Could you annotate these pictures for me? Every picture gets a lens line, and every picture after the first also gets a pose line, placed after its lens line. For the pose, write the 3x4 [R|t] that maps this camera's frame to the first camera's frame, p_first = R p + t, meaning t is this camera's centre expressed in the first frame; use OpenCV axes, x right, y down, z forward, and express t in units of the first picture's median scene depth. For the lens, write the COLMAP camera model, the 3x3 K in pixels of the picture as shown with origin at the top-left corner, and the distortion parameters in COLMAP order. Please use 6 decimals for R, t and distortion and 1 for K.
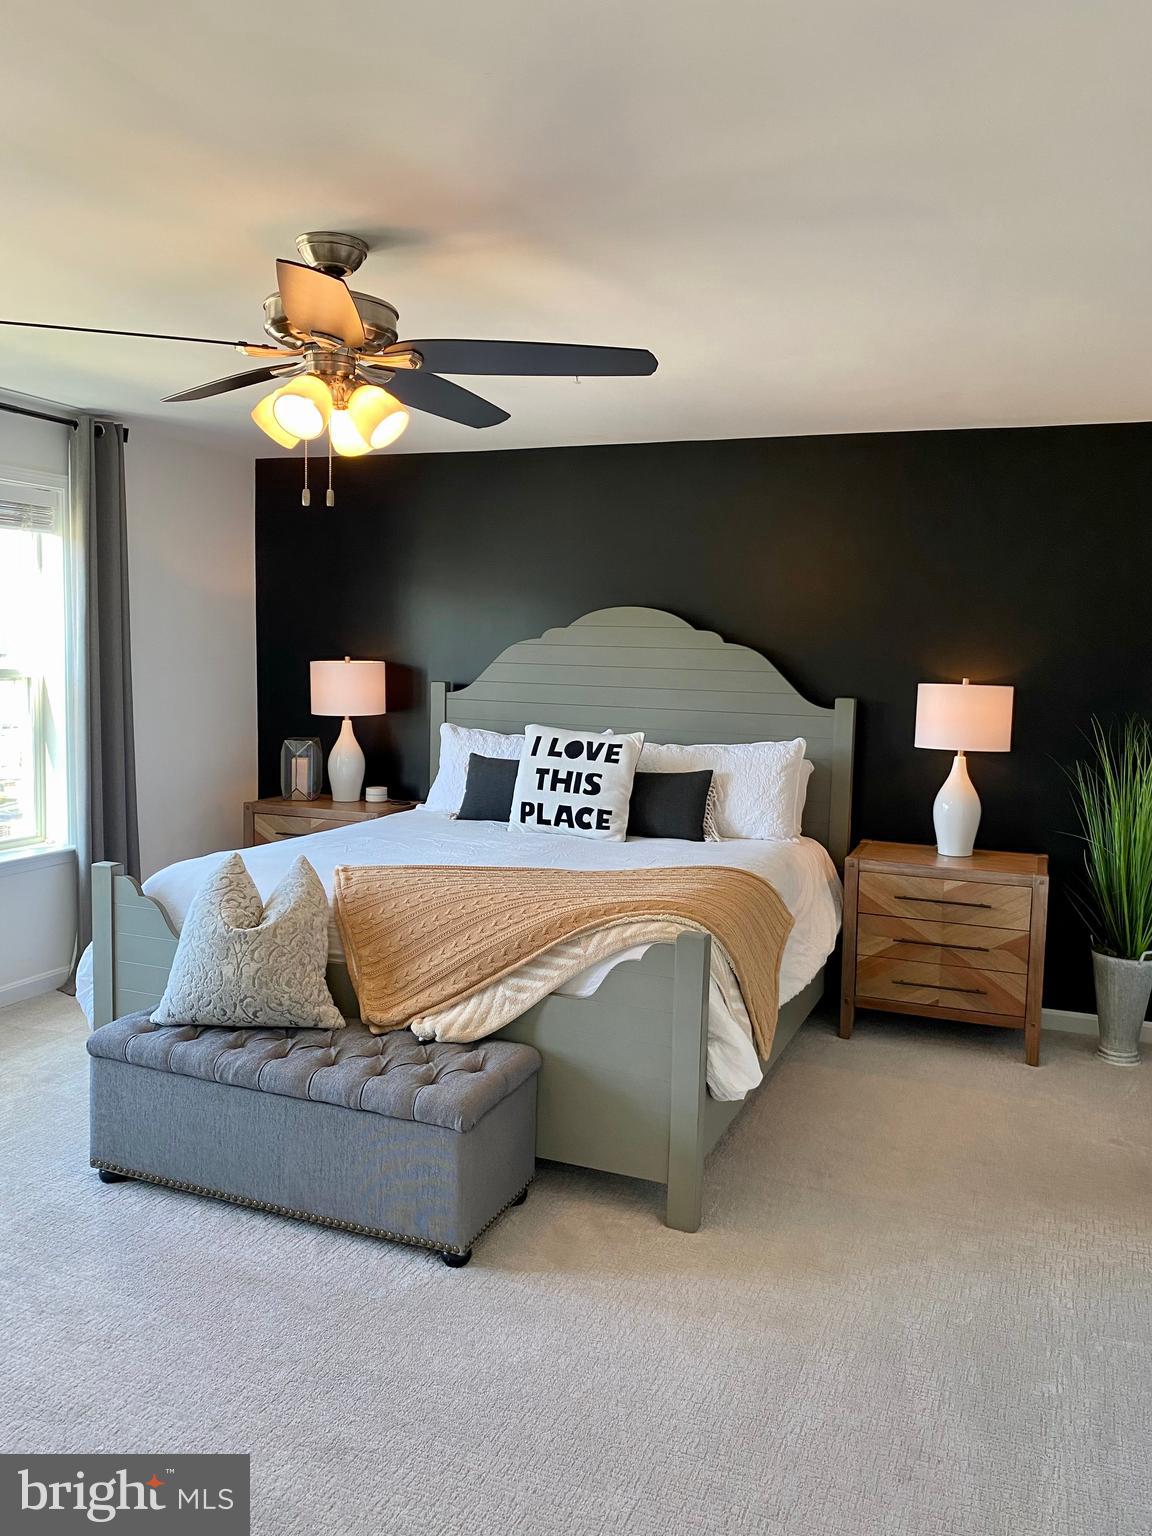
lens RADIAL K [[1158.0, 0, 578.6], [0, 1158.0, 756.0], [0, 0, 1]] dist [0.061575, -0.098137]
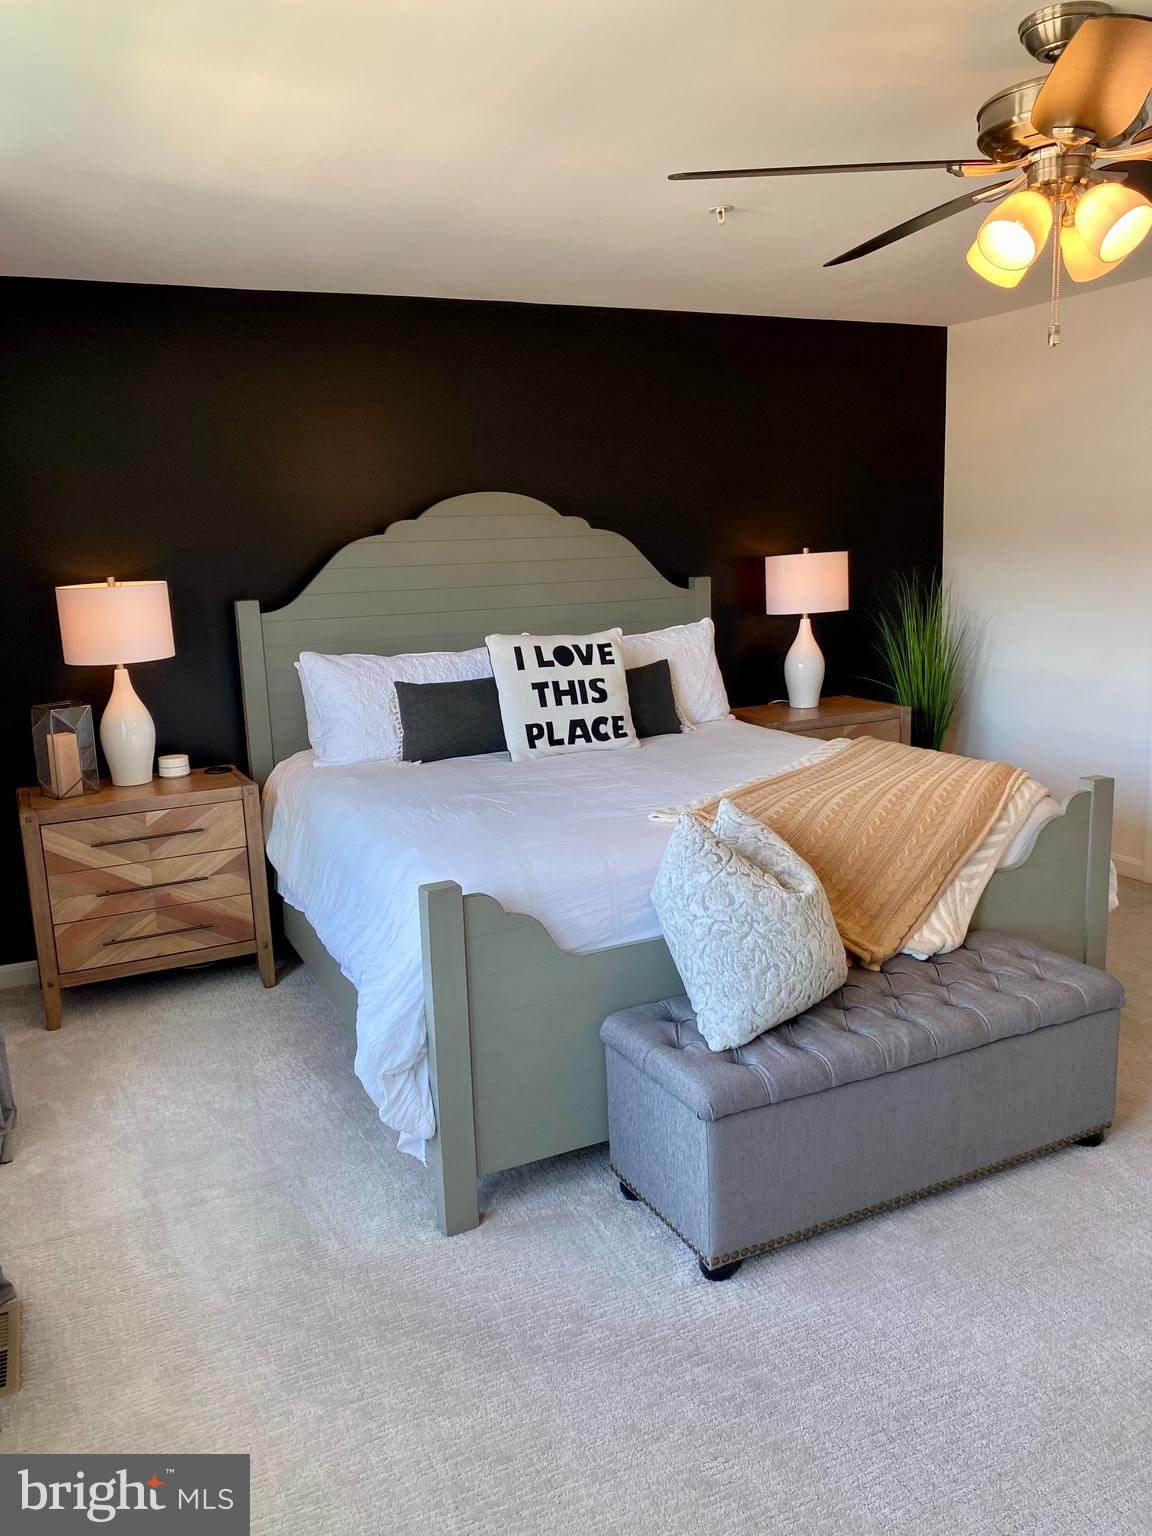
lens RADIAL K [[1158.0, 0, 578.4], [0, 1158.0, 766.8], [0, 0, 1]] dist [0.061575, -0.098137]
pose [[0.680547, -0.189089, 0.707885, -0.643797], [0.128025, 0.981951, 0.139216, -0.044434], [-0.721433, -0.004115, 0.692472, 0.390013]]
